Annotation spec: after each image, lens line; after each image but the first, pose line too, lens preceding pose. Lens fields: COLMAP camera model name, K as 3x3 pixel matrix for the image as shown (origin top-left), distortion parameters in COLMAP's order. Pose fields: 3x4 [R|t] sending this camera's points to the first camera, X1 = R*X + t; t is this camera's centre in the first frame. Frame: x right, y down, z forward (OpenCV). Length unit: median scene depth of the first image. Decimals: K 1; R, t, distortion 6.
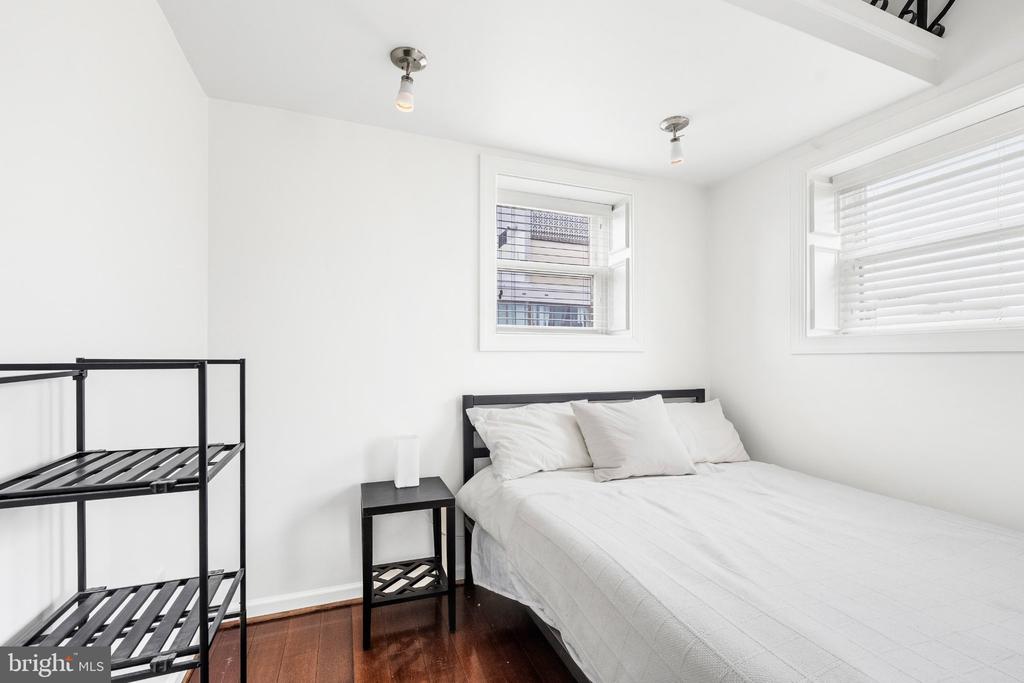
lens RADIAL K [[419.2, 0, 511.0], [0, 419.2, 359.0], [0, 0, 1]] dist [0.000814, 0.000100]
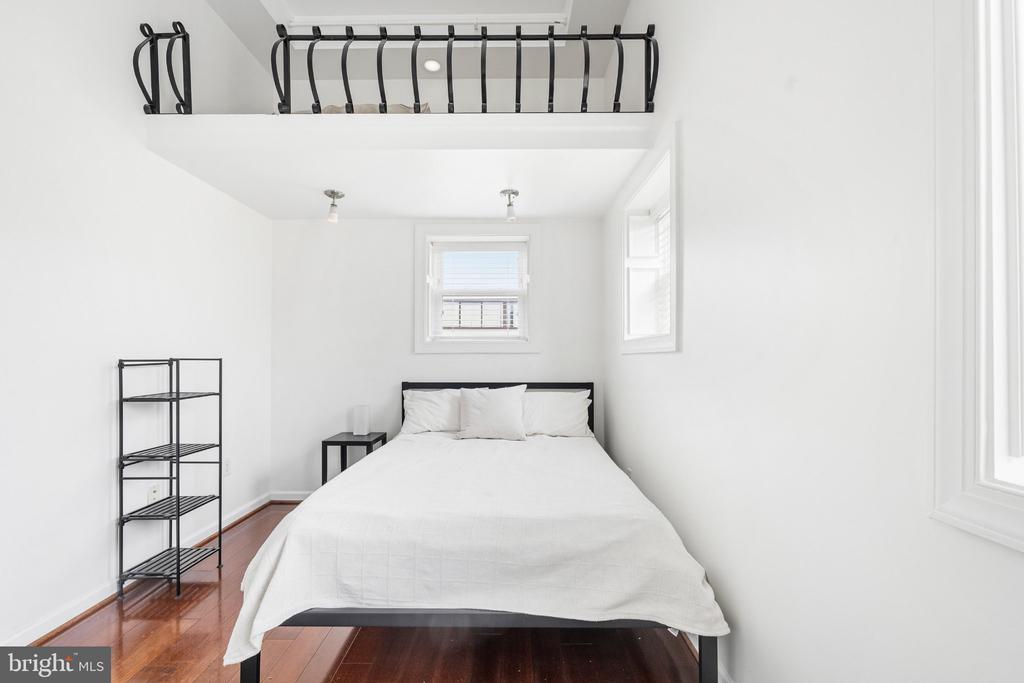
lens RADIAL K [[419.2, 0, 511.0], [0, 419.2, 359.0], [0, 0, 1]] dist [0.000814, 0.000100]
pose [[0.923076, -0.001469, -0.384614, 0.932911], [0.000569, 0.999997, -0.002454, 0.004930], [0.384616, 0.002047, 0.923074, -0.309826]]
